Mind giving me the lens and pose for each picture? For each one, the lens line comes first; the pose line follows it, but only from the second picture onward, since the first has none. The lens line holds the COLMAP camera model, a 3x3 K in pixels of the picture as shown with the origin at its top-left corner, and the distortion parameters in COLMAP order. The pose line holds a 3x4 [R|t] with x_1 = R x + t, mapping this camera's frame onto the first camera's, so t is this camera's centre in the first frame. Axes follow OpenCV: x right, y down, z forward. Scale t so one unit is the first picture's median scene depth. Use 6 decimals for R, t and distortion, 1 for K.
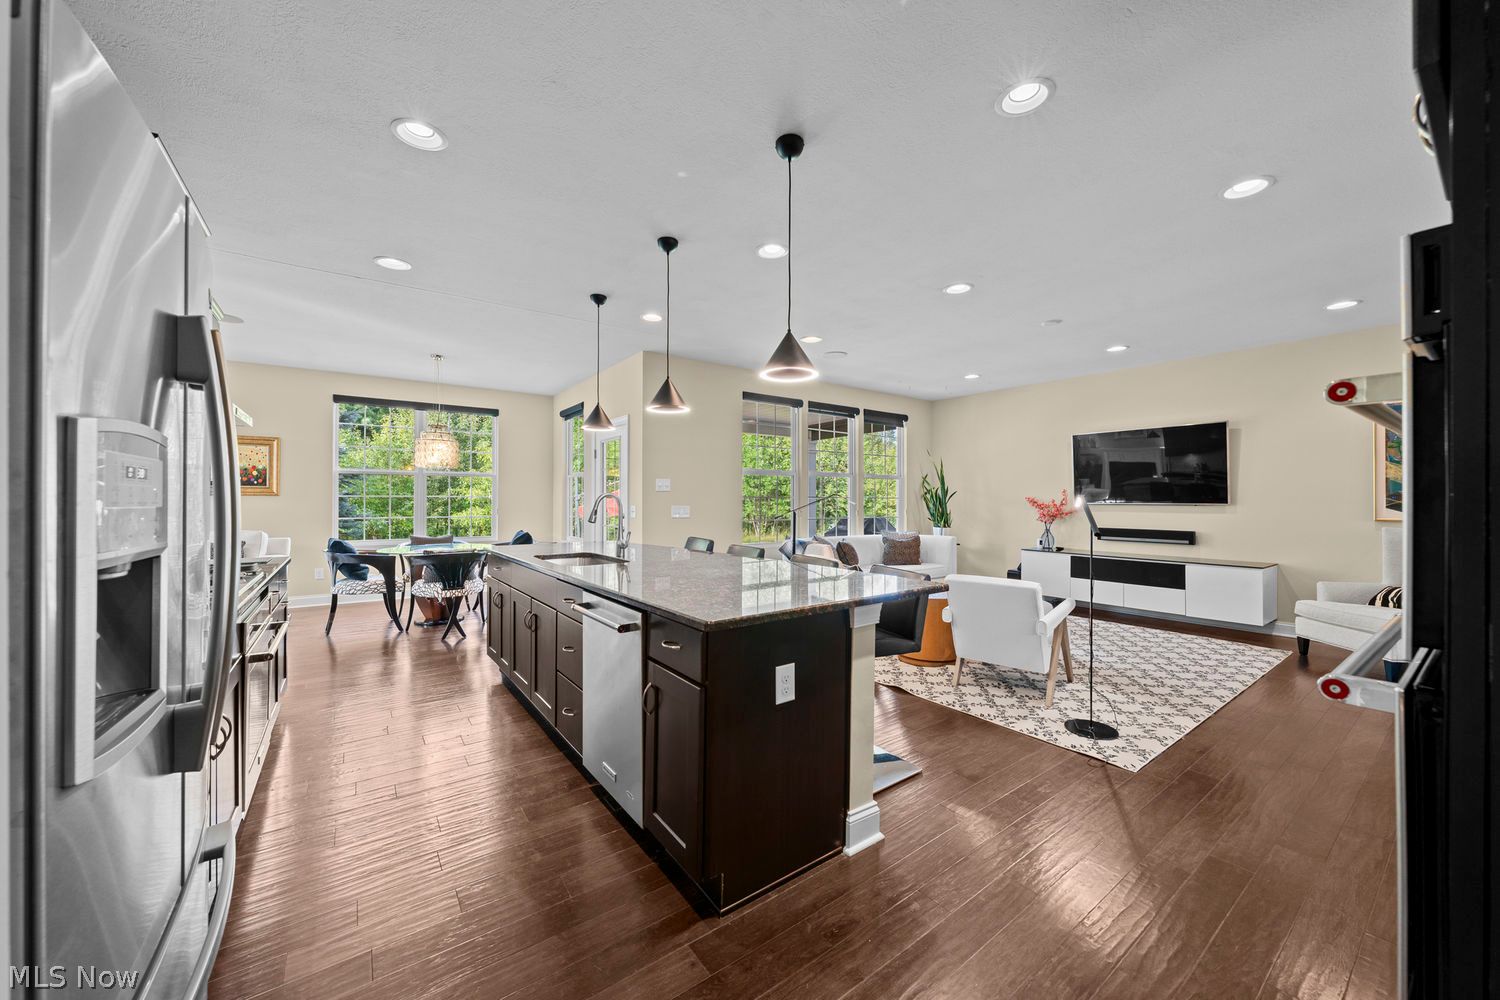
lens RADIAL K [[558.0, 0, 742.0], [0, 558.0, 495.8], [0, 0, 1]] dist [-0.000495, 0.000036]
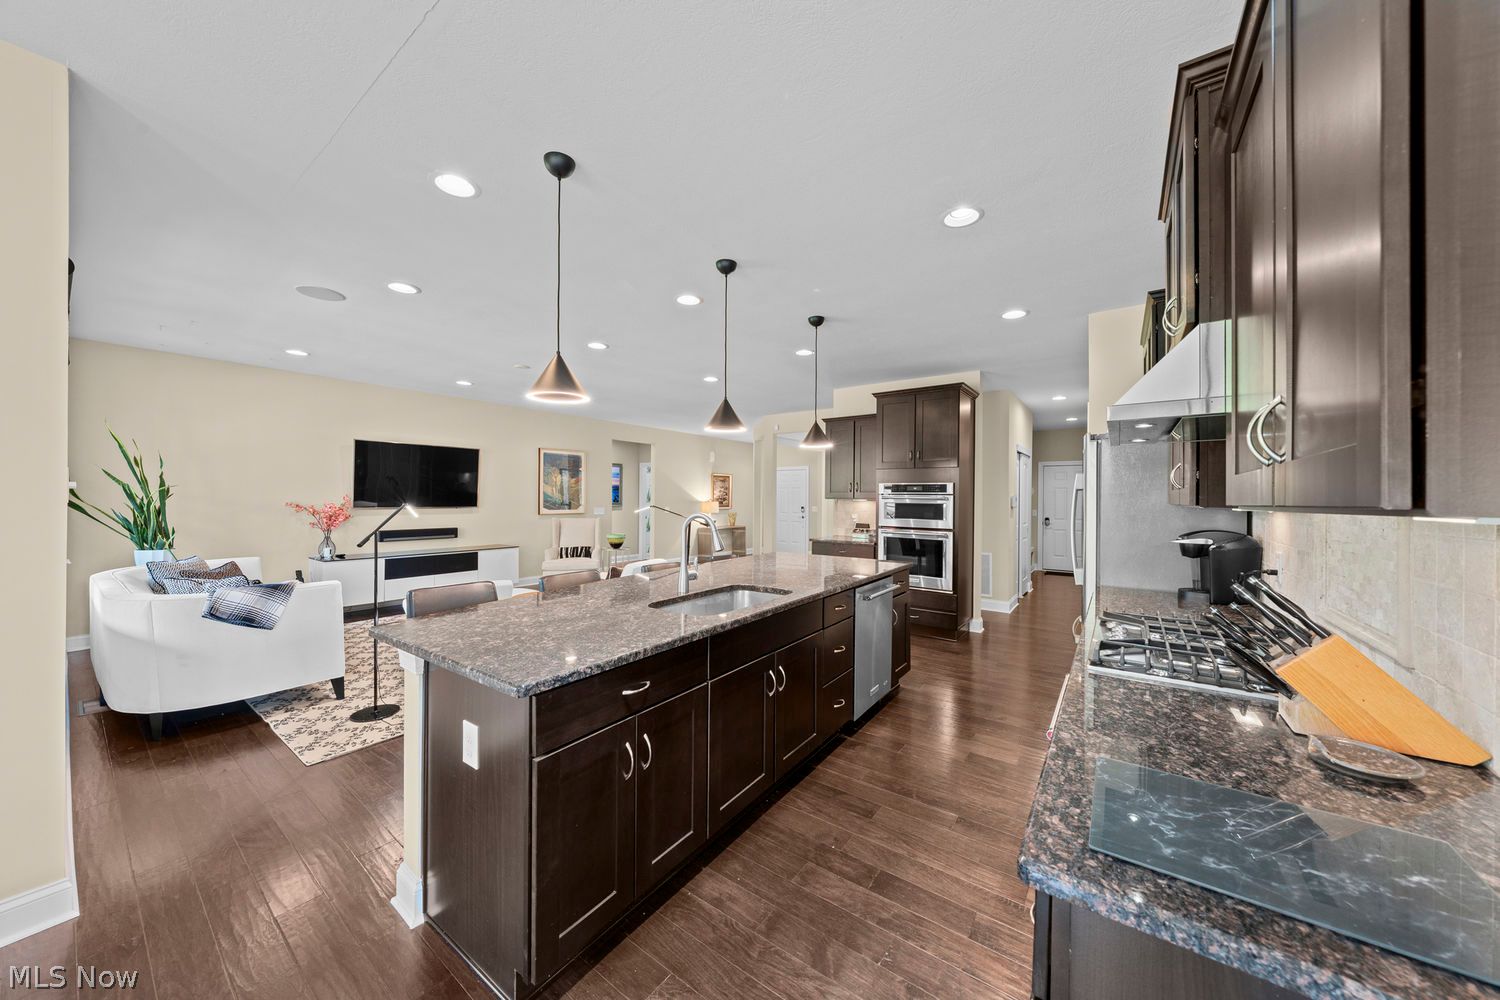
lens RADIAL K [[508.7, 0, 752.8], [0, 508.7, 501.9], [0, 0, 1]] dist [0.000295, -0.000322]
pose [[-0.317445, -0.010893, 0.948214, -0.565598], [-0.013382, 0.999886, 0.007007, -0.016476], [-0.948182, -0.010465, -0.317554, 0.681975]]
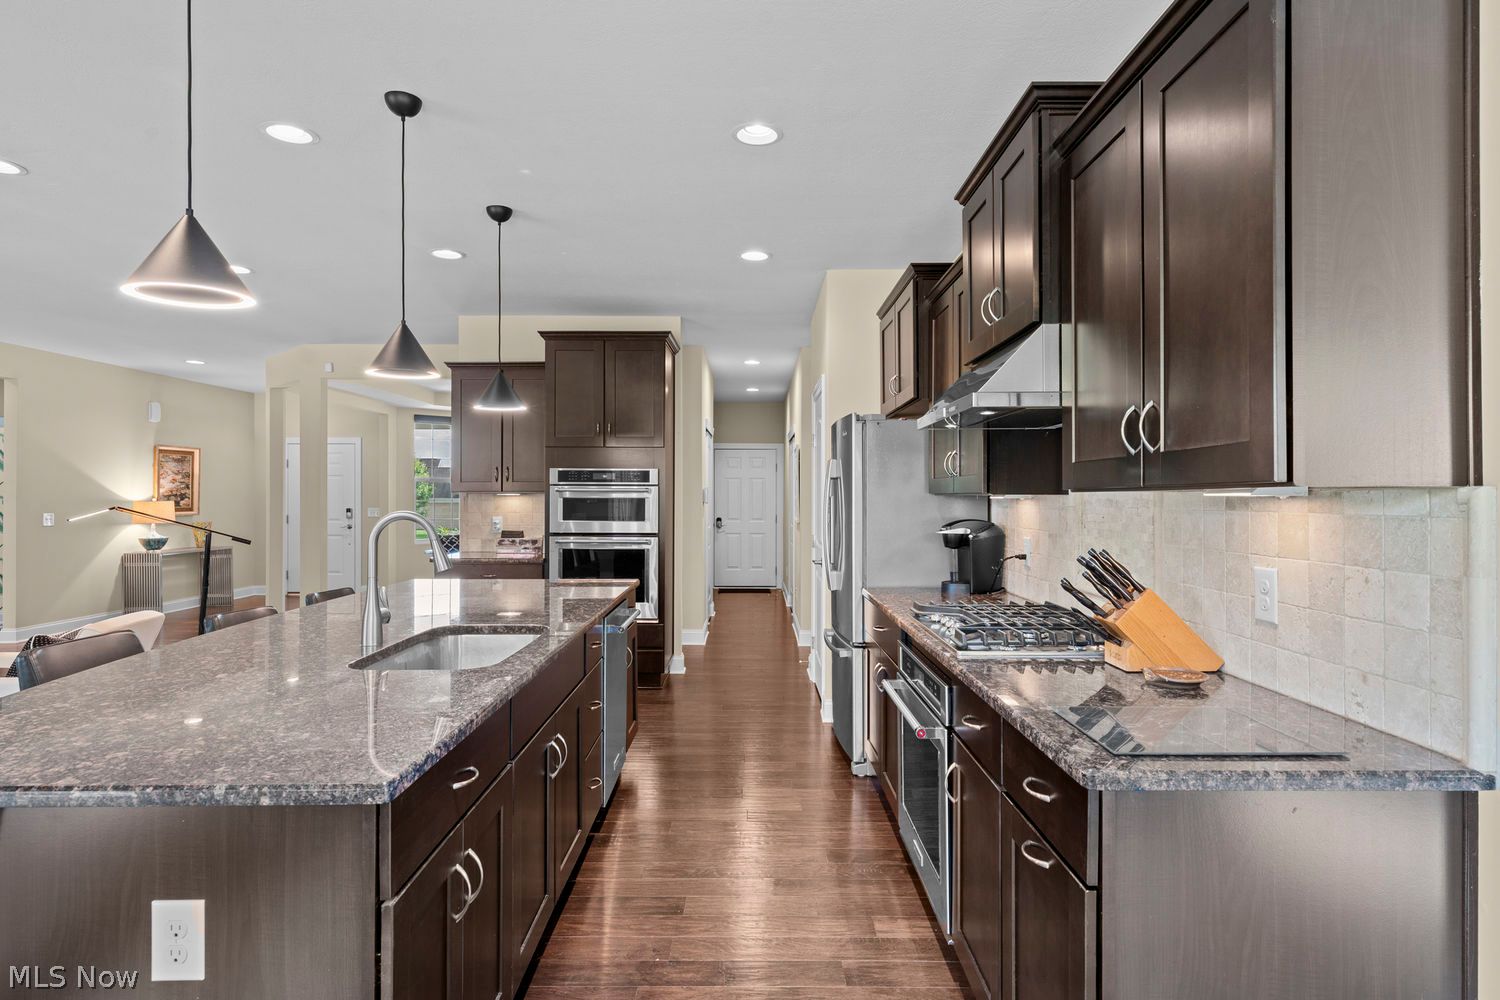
lens RADIAL K [[816.6, 0, 749.7], [0, 816.6, 501.5], [0, 0, 1]] dist [0.003940, 0.001517]
pose [[-0.810628, -0.005511, 0.585535, -0.532237], [-0.005468, 0.999983, 0.001842, -0.010166], [-0.585536, -0.001708, -0.810645, 0.825732]]
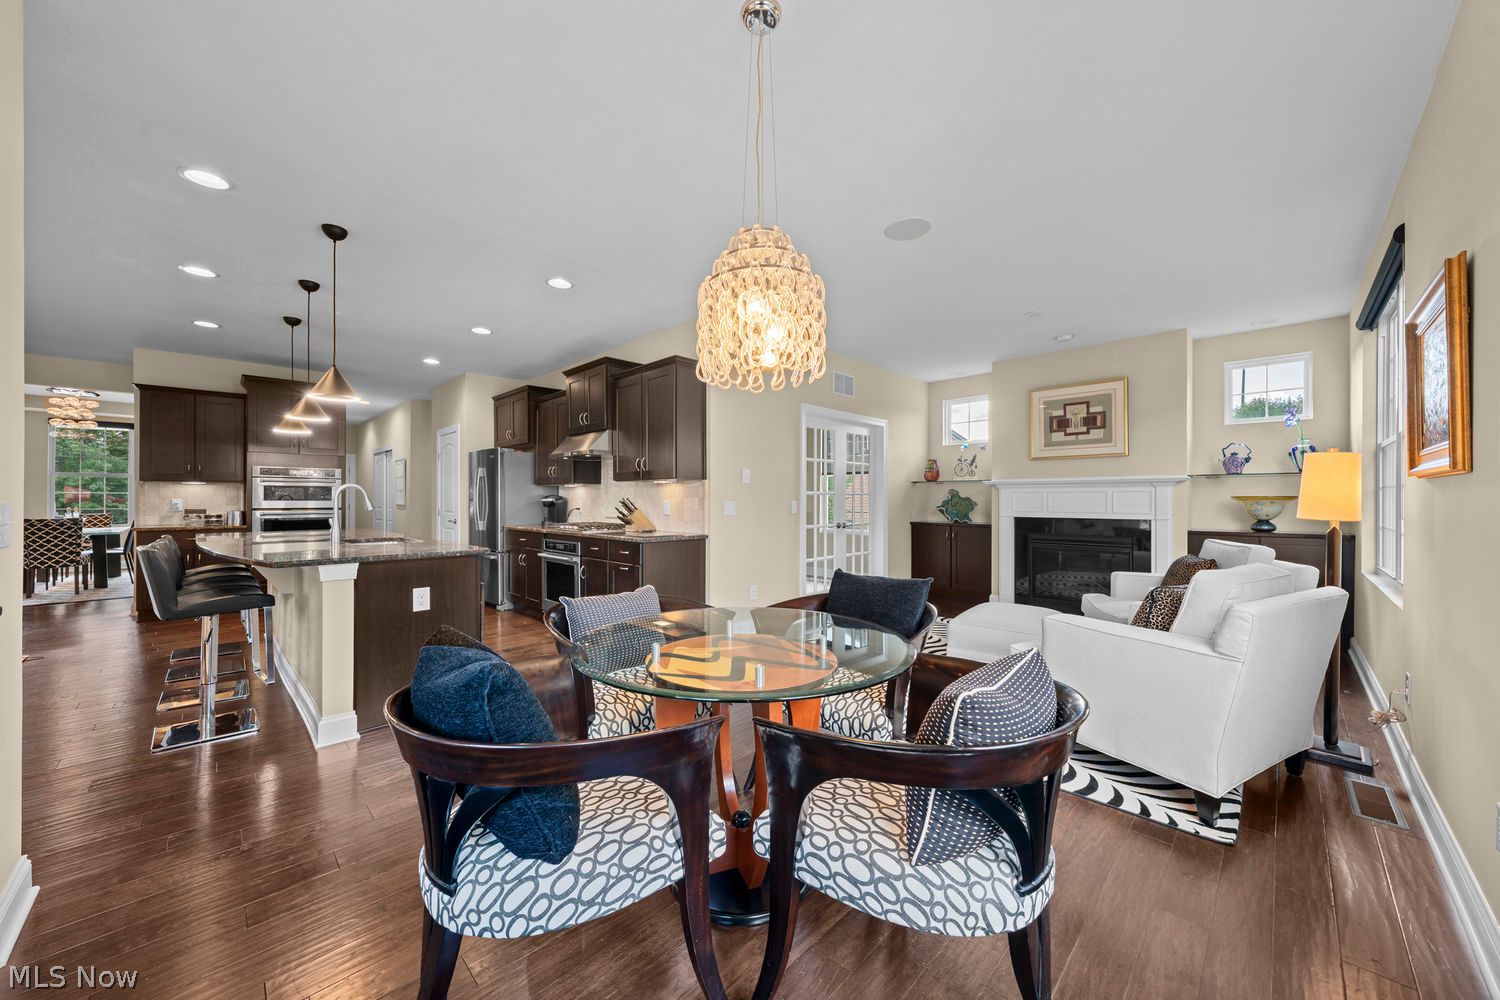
lens RADIAL K [[558.0, 0, 757.1], [0, 558.0, 501.1], [0, 0, 1]] dist [-0.000495, 0.000036]
pose [[-0.986361, -0.002959, -0.164572, -0.504286], [-0.002354, 0.999990, -0.003868, 0.018953], [0.164582, -0.003427, -0.986357, 1.323491]]
